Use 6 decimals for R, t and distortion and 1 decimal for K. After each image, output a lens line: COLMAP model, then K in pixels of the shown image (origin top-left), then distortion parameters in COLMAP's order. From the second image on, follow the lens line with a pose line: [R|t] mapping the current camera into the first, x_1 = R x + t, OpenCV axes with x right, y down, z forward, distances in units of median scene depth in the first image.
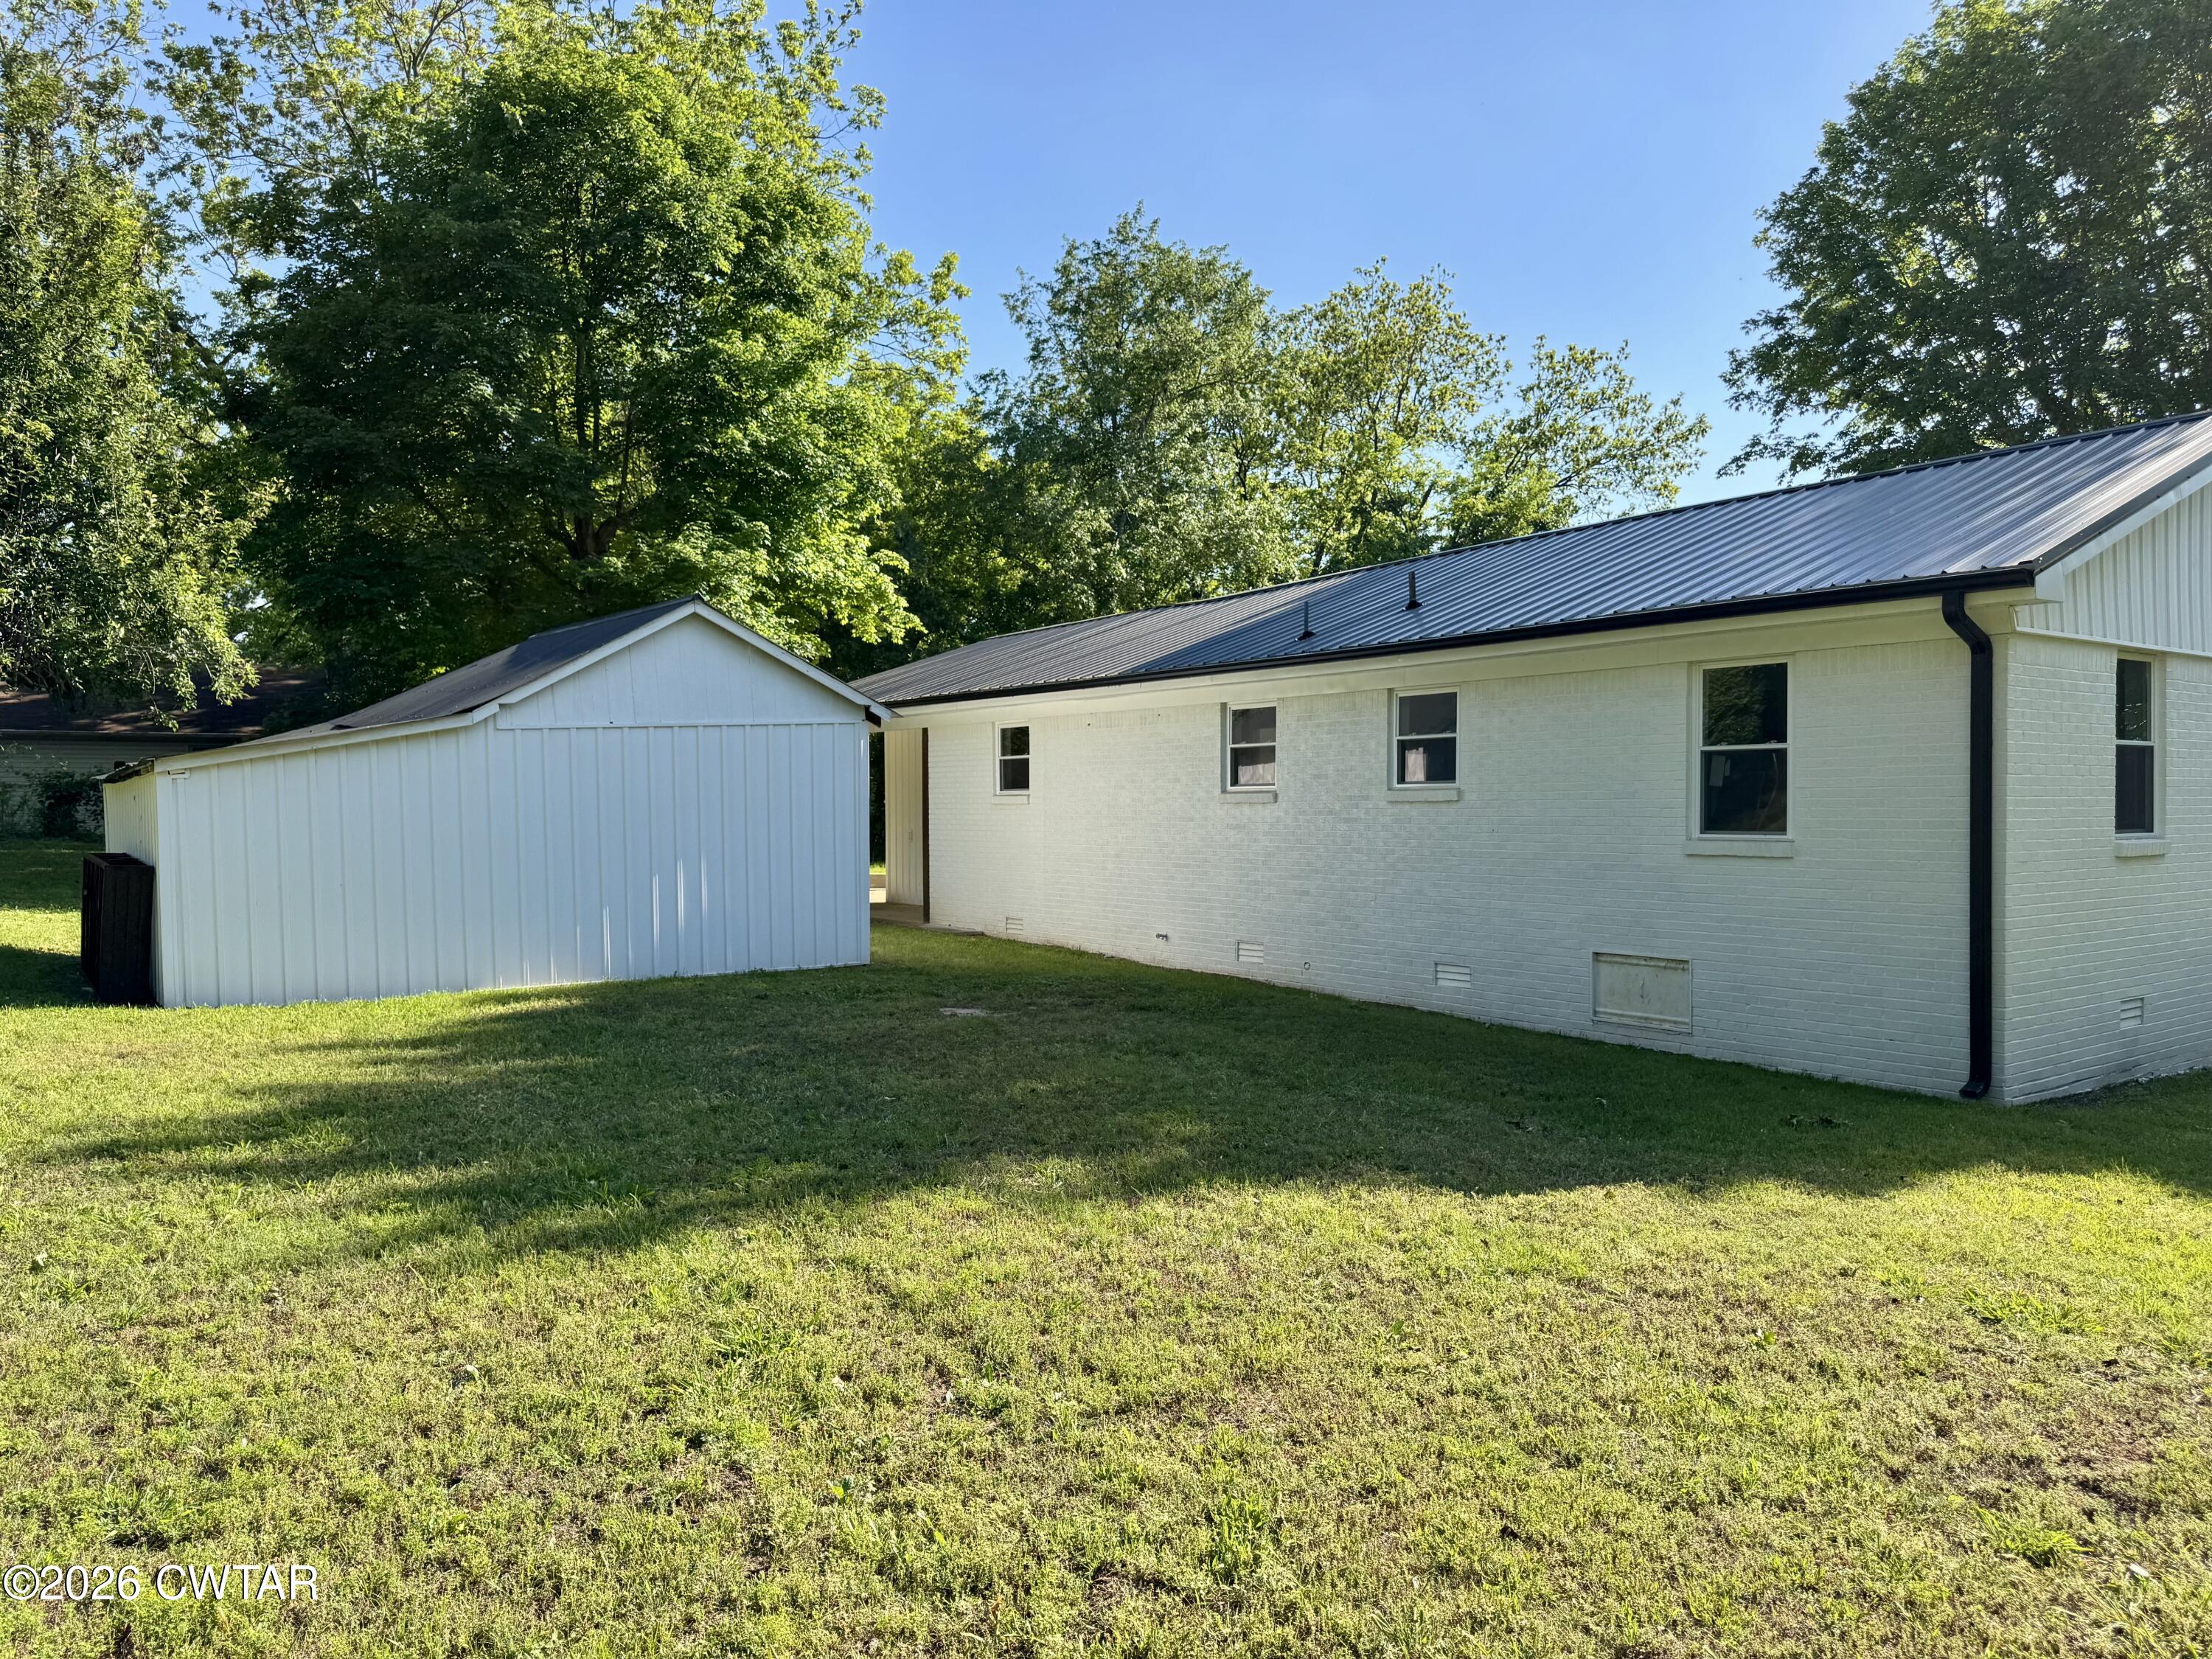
lens RADIAL K [[1551.9, 0, 1093.4], [0, 1551.9, 824.3], [0, 0, 1]] dist [0.078225, -0.110237]
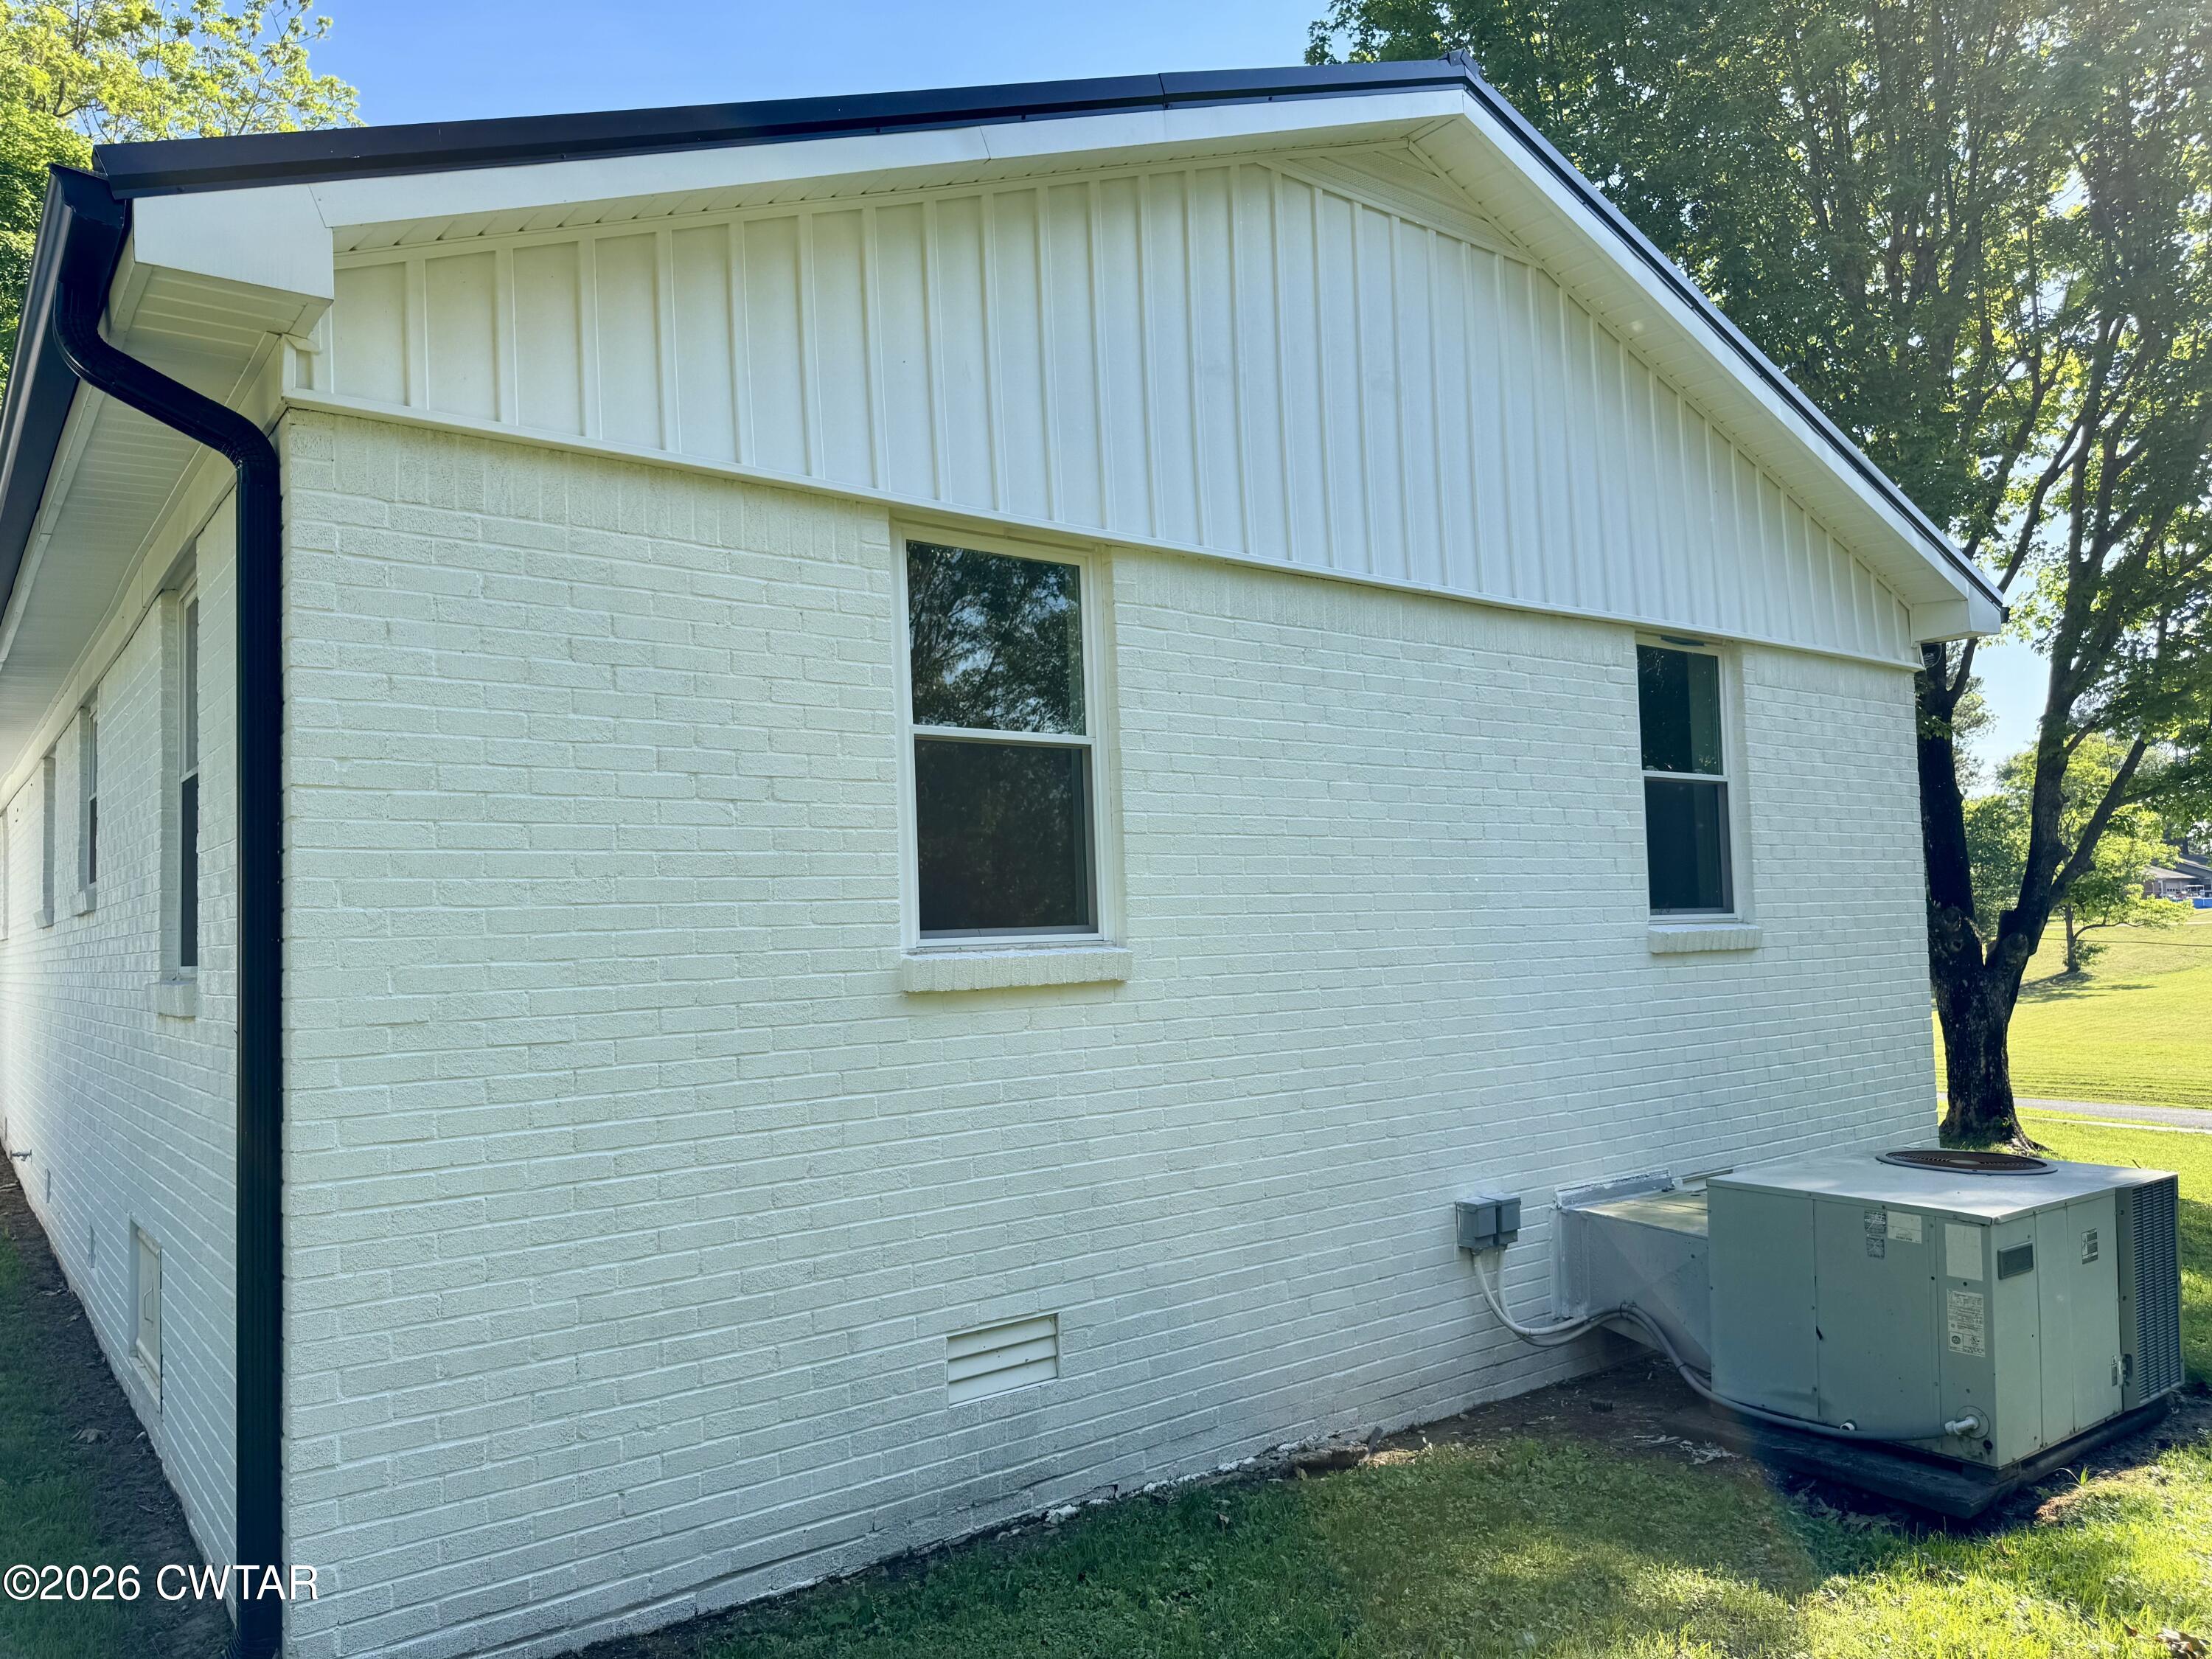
lens RADIAL K [[1551.9, 0, 1093.4], [0, 1551.9, 824.3], [0, 0, 1]] dist [0.078225, -0.110237]
pose [[0.999631, -0.022000, -0.015932, 0.683669], [0.021060, 0.998154, -0.056970, 0.000318], [0.017156, 0.056613, 0.998249, 0.560769]]
